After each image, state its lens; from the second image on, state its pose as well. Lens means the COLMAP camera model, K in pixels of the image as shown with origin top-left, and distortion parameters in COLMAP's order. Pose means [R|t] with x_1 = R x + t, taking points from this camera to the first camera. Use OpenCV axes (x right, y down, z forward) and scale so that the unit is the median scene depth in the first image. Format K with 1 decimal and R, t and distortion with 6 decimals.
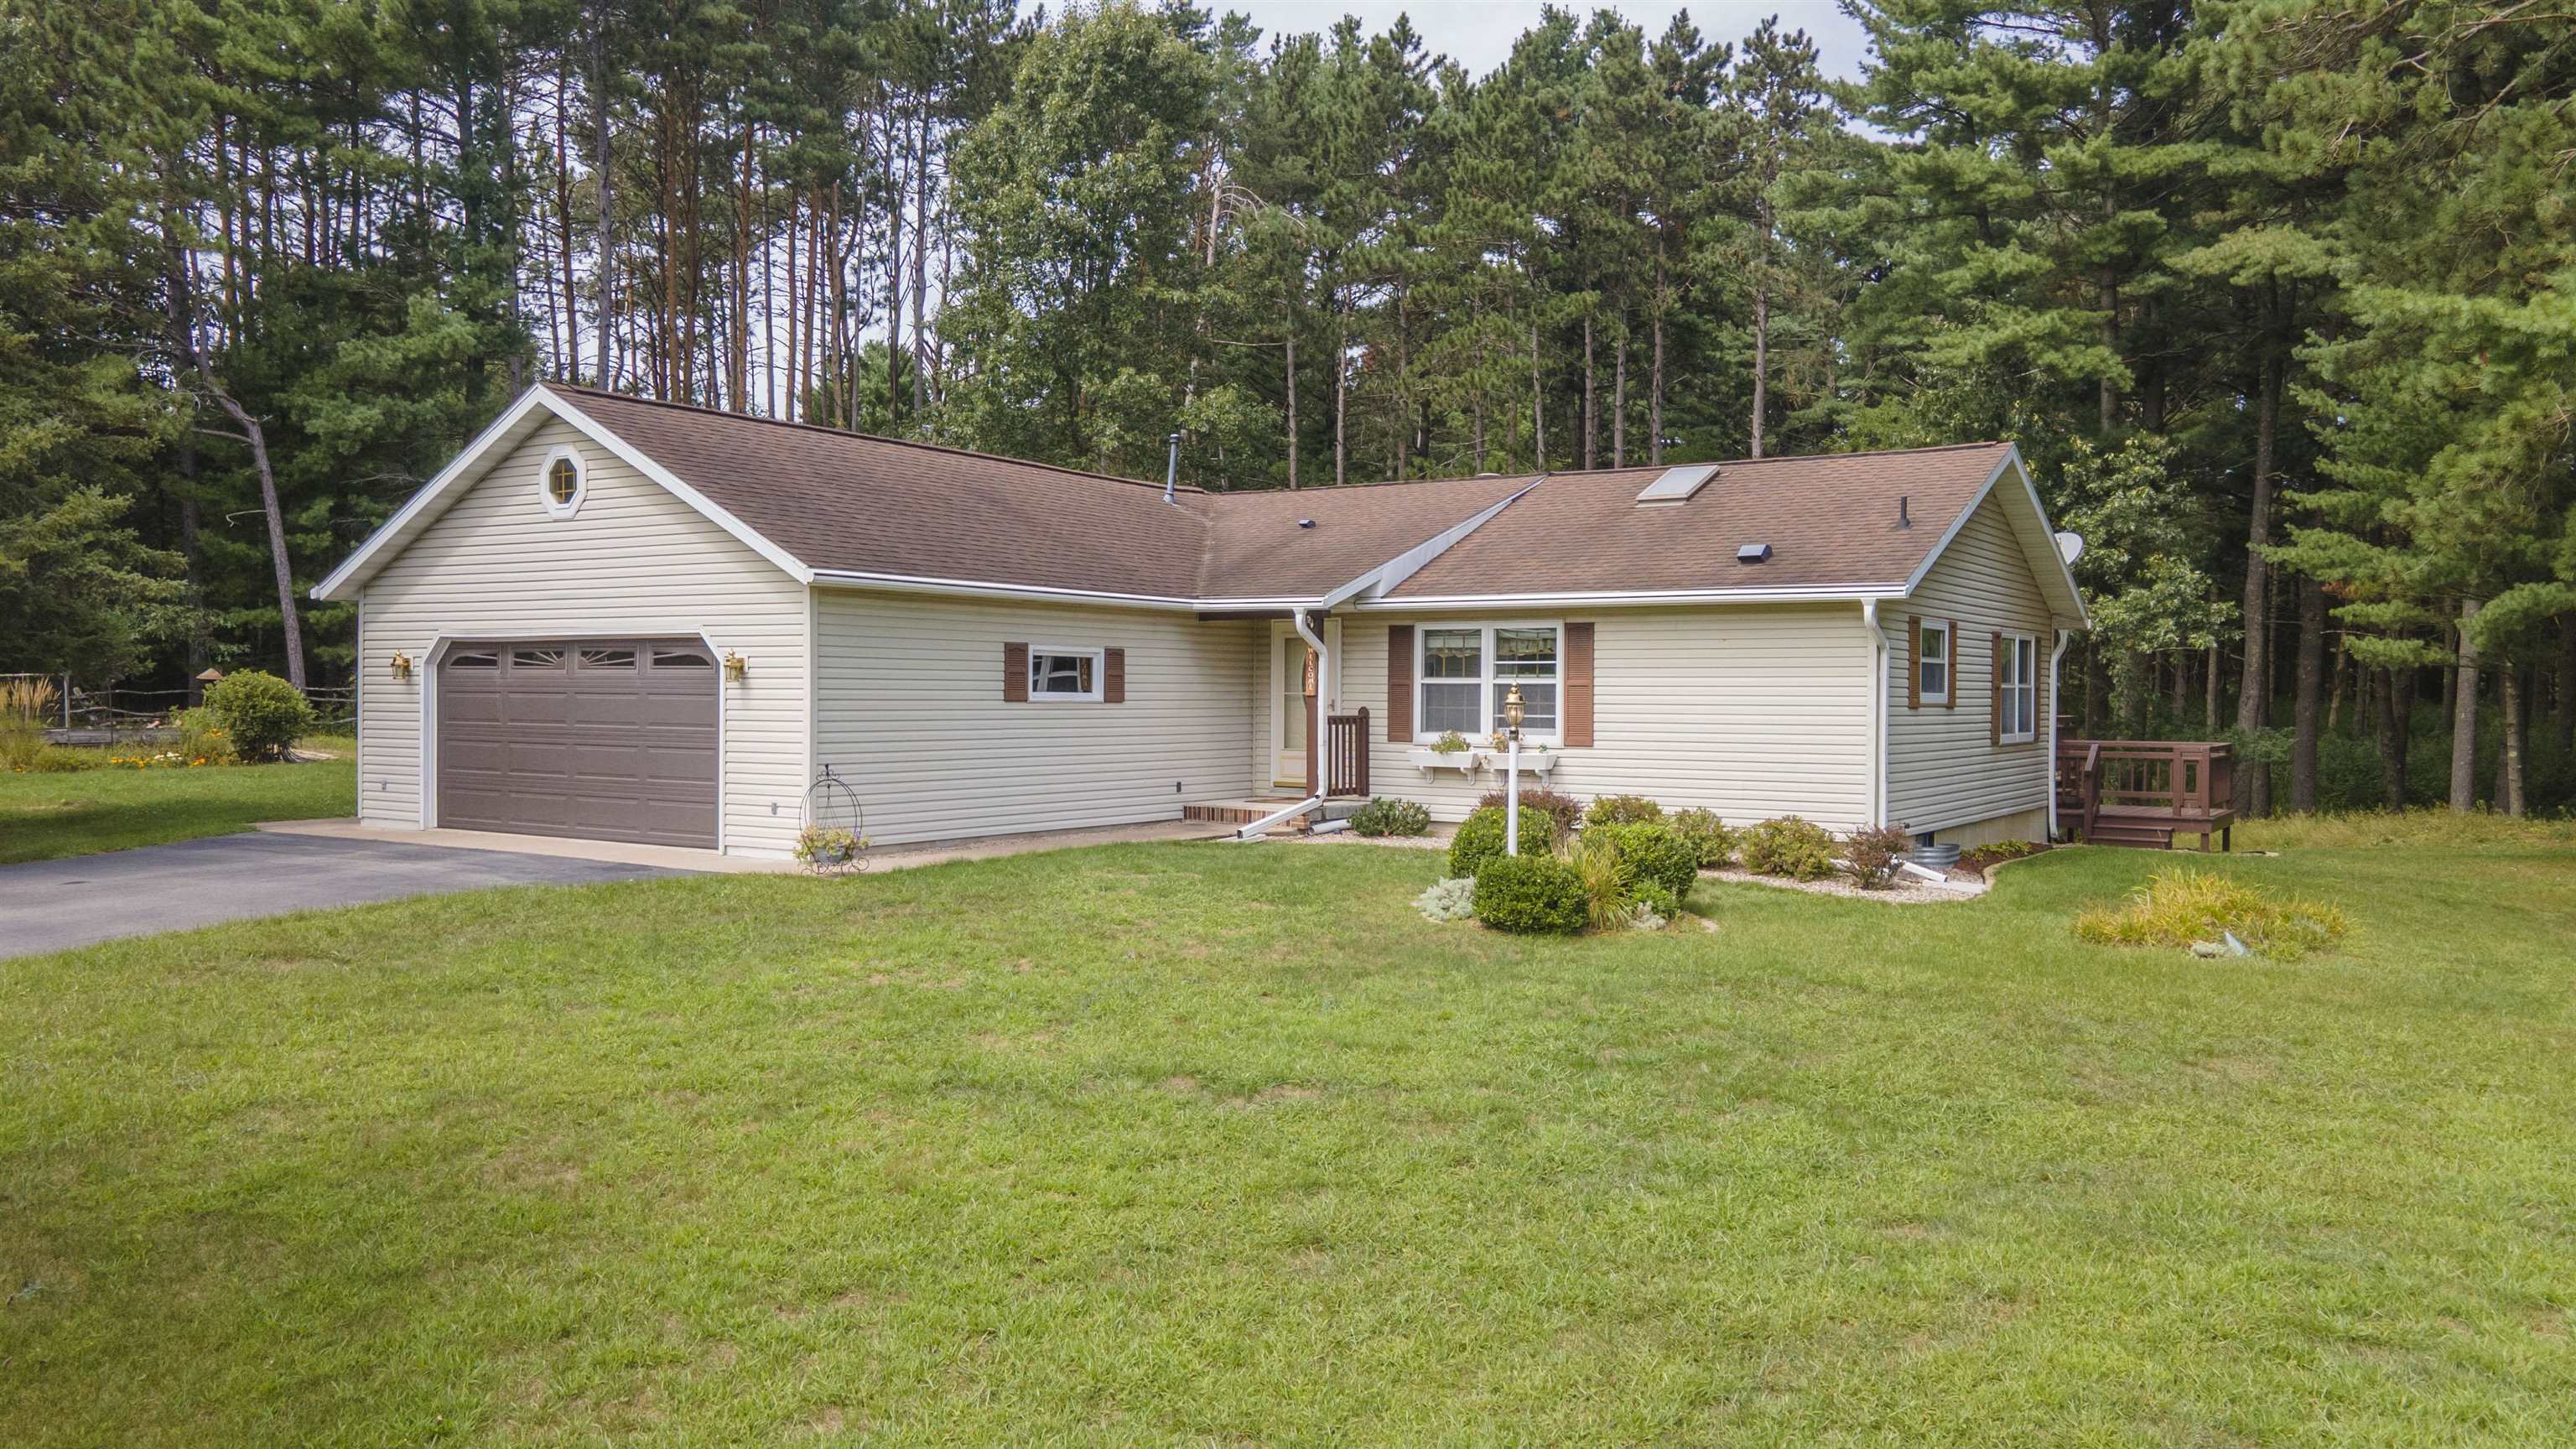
lens RADIAL K [[1885.5, 0, 1290.2], [0, 1885.5, 707.6], [0, 0, 1]] dist [0.046834, 0.001512]
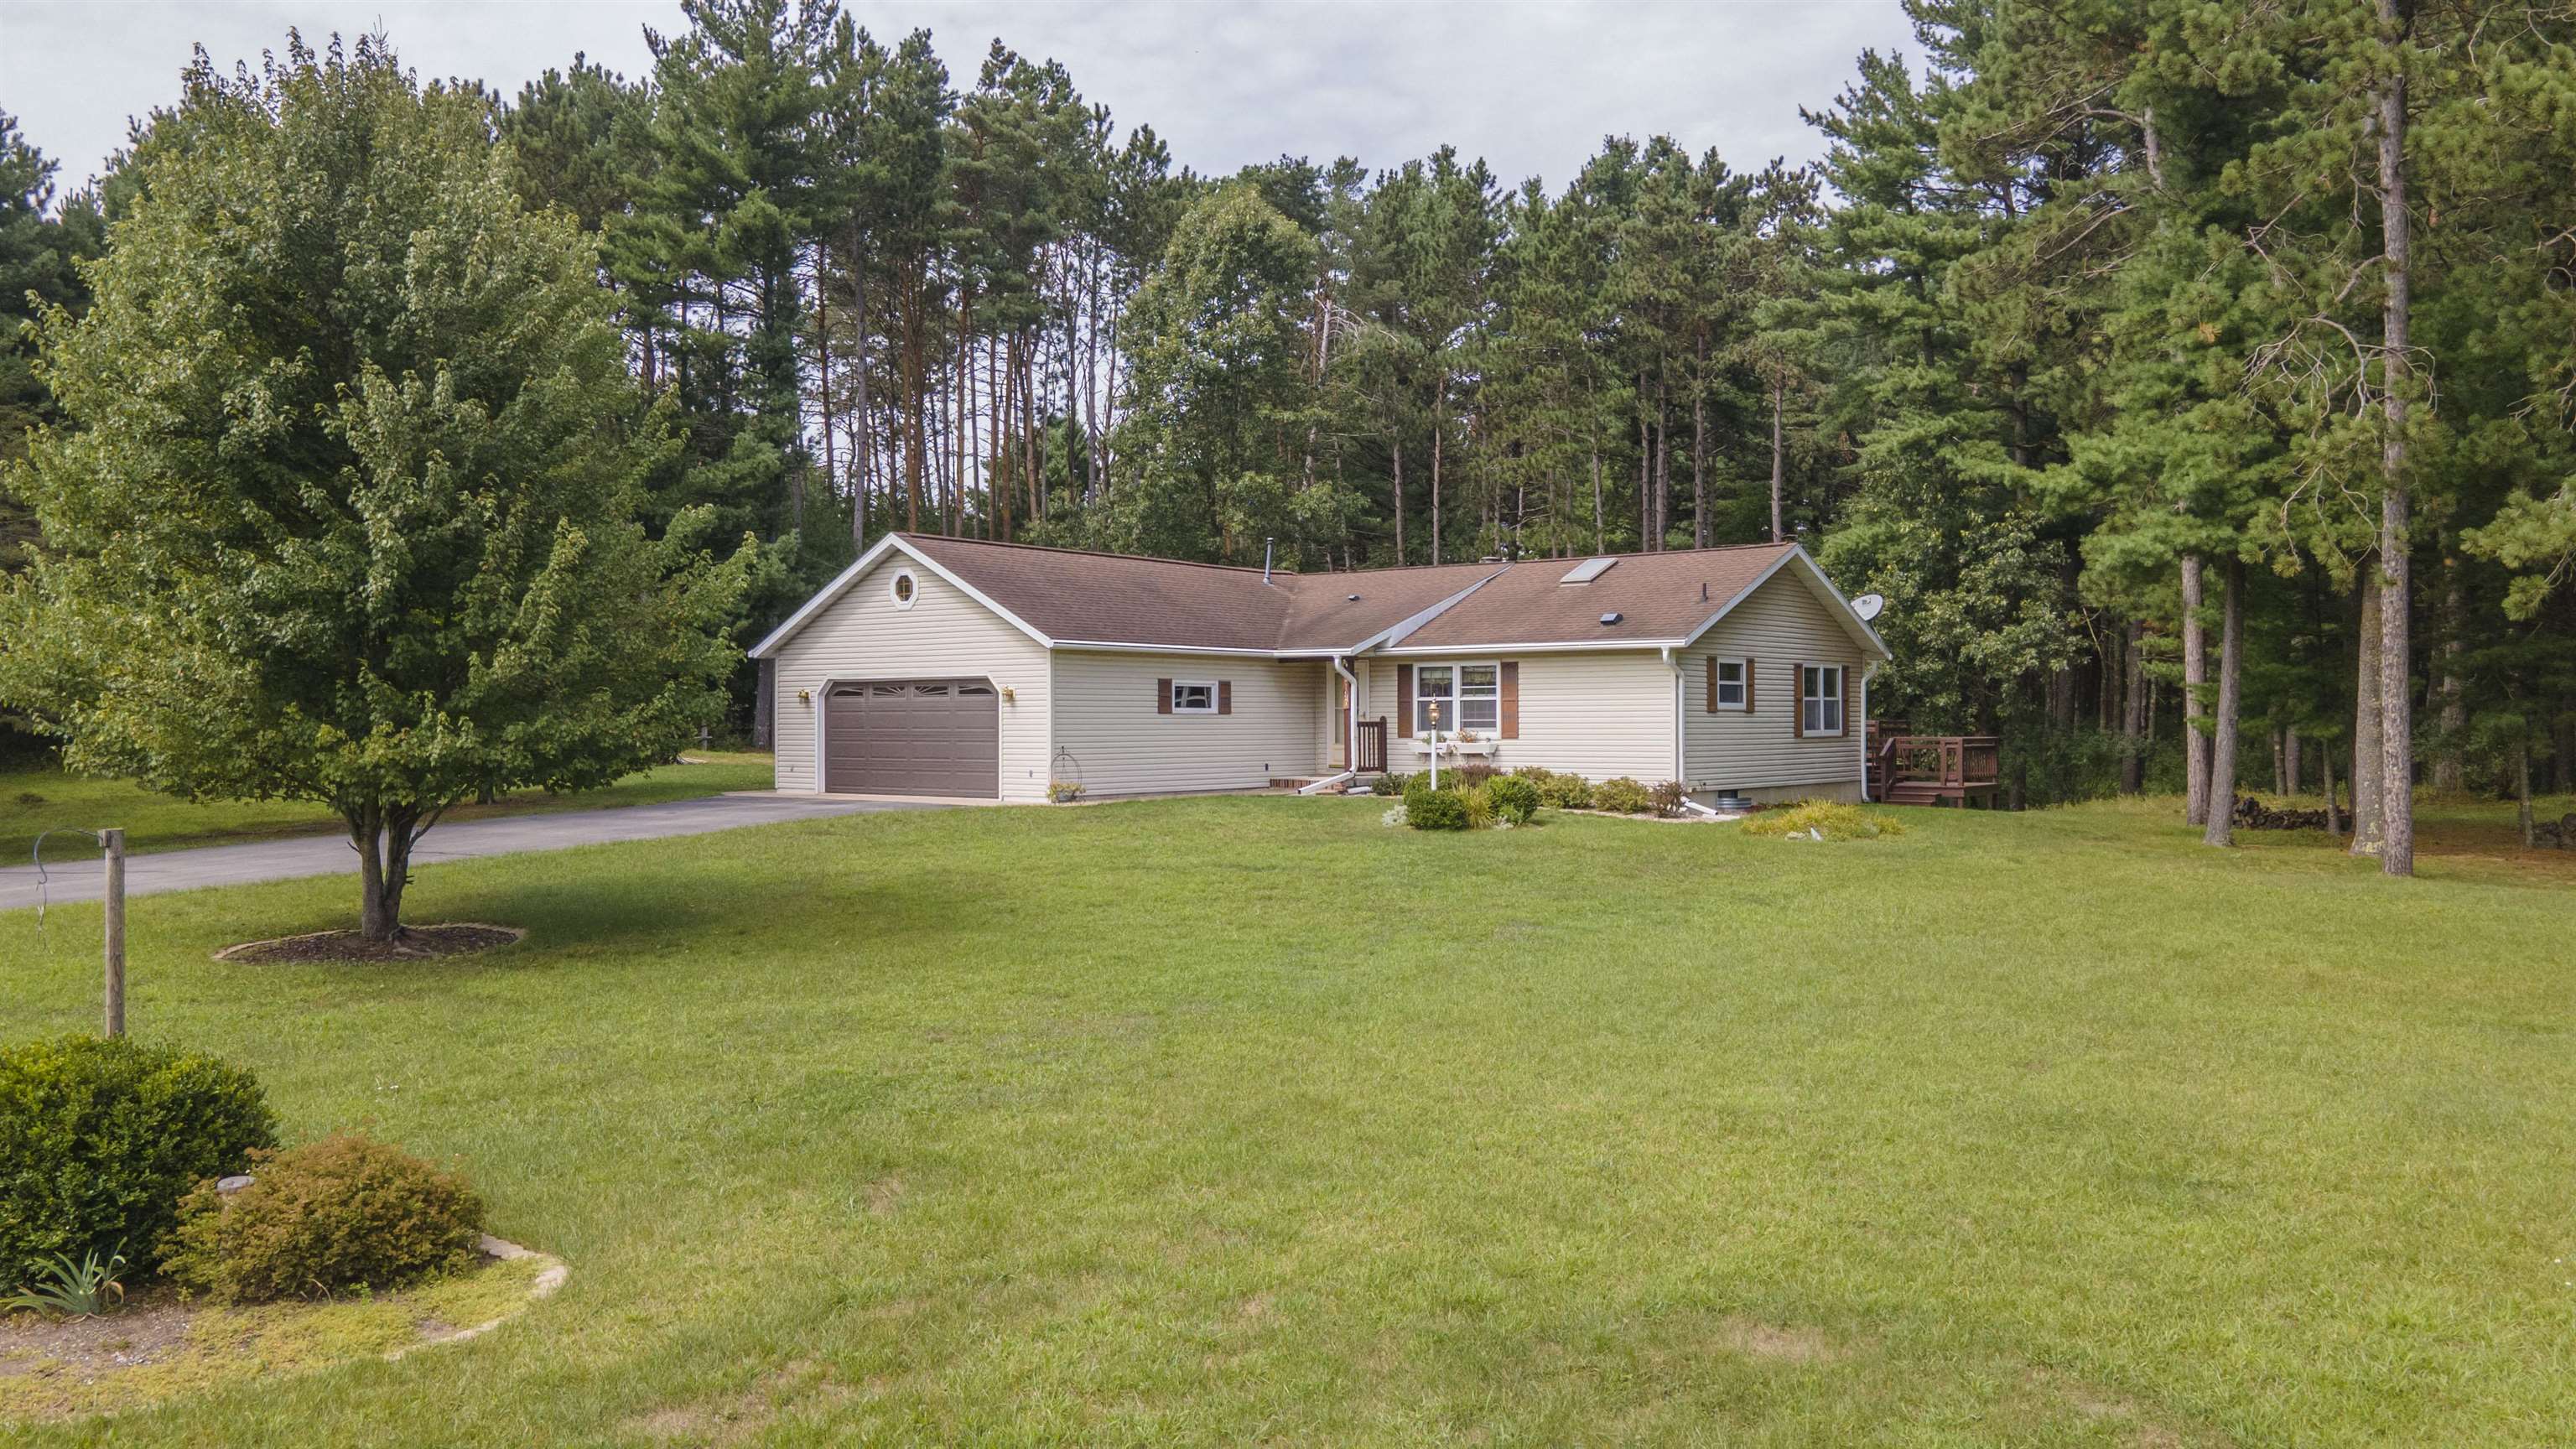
lens RADIAL K [[1885.5, 0, 1286.1], [0, 1885.5, 727.8], [0, 0, 1]] dist [0.046834, 0.001512]
pose [[0.996221, -0.009848, -0.086294, 0.081365], [0.009435, 0.999942, -0.005197, 0.014567], [0.086340, 0.004363, 0.996256, -0.506142]]
